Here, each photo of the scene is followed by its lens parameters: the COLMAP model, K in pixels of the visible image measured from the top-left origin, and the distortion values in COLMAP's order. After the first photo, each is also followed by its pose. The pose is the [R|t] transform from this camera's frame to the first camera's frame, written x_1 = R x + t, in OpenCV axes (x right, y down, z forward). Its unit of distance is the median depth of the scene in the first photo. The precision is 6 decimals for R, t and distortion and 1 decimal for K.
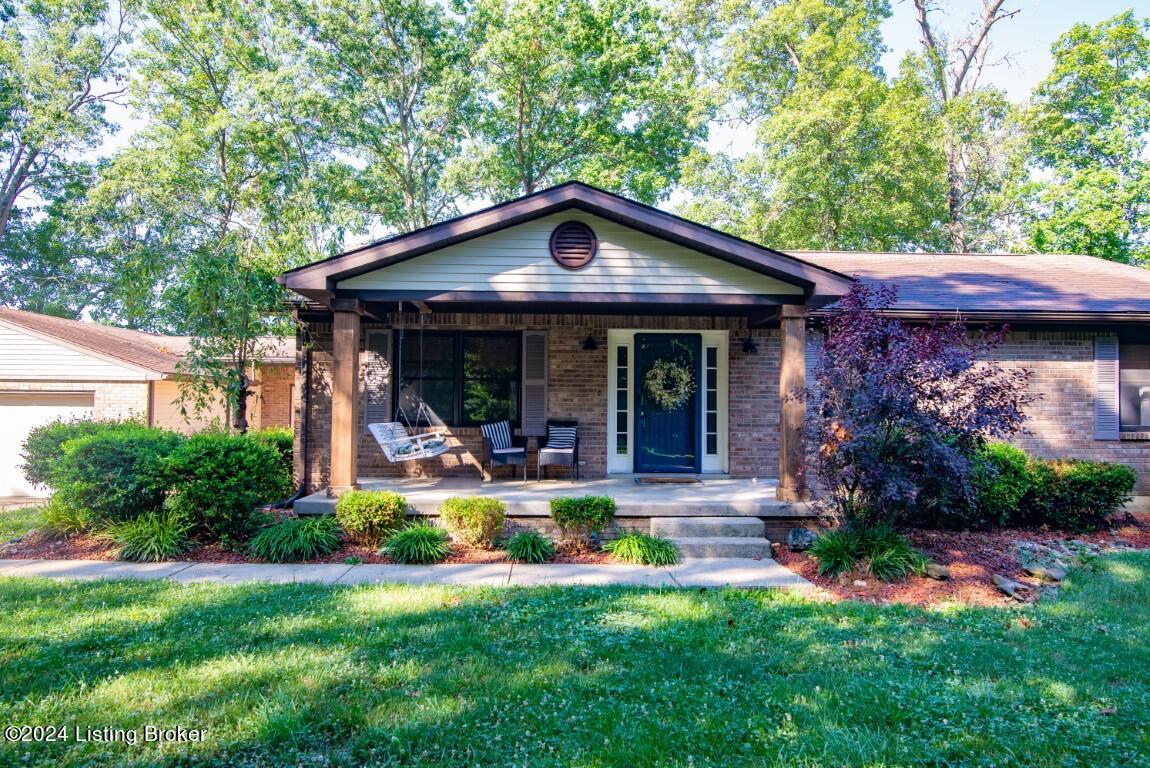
lens RADIAL K [[734.9, 0, 571.6], [0, 734.9, 385.6], [0, 0, 1]] dist [-0.002271, -0.000167]
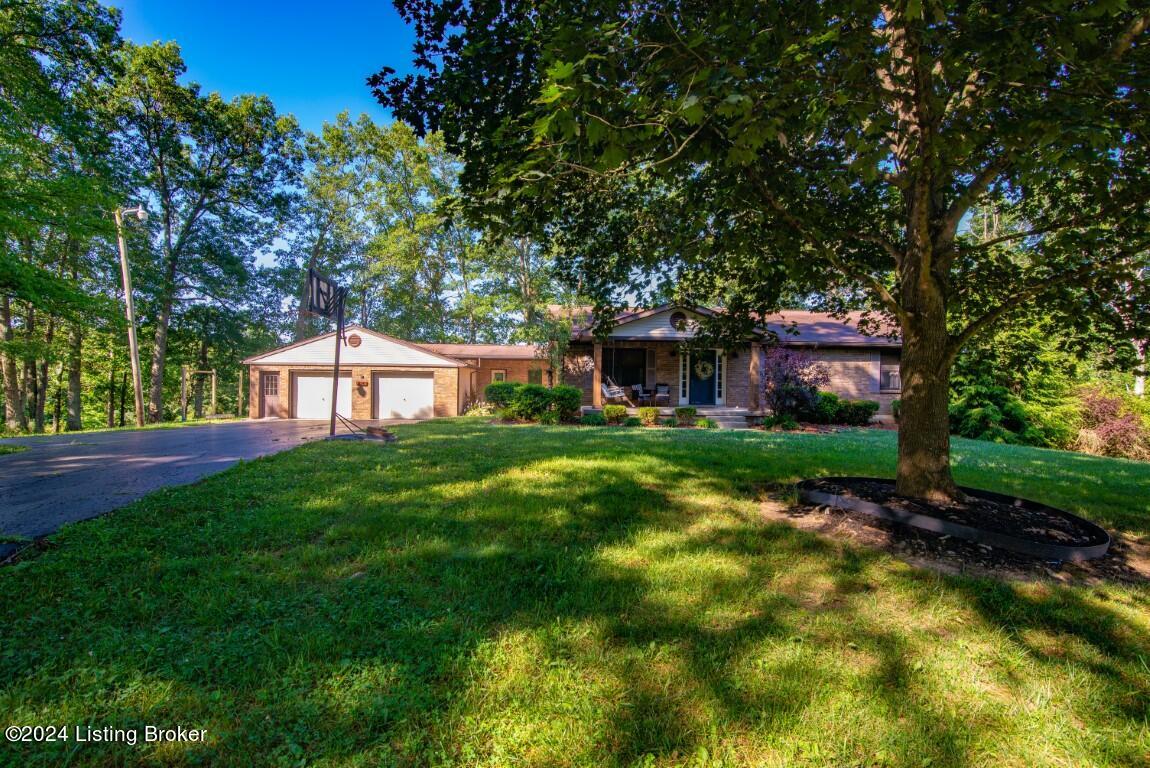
lens RADIAL K [[531.0, 0, 579.2], [0, 531.0, 380.7], [0, 0, 1]] dist [-0.016144, 0.000465]
pose [[0.999817, 0.004599, 0.018557, -0.332547], [-0.004976, 0.999781, 0.020326, 0.000519], [-0.018459, -0.020414, 0.999621, -0.827916]]
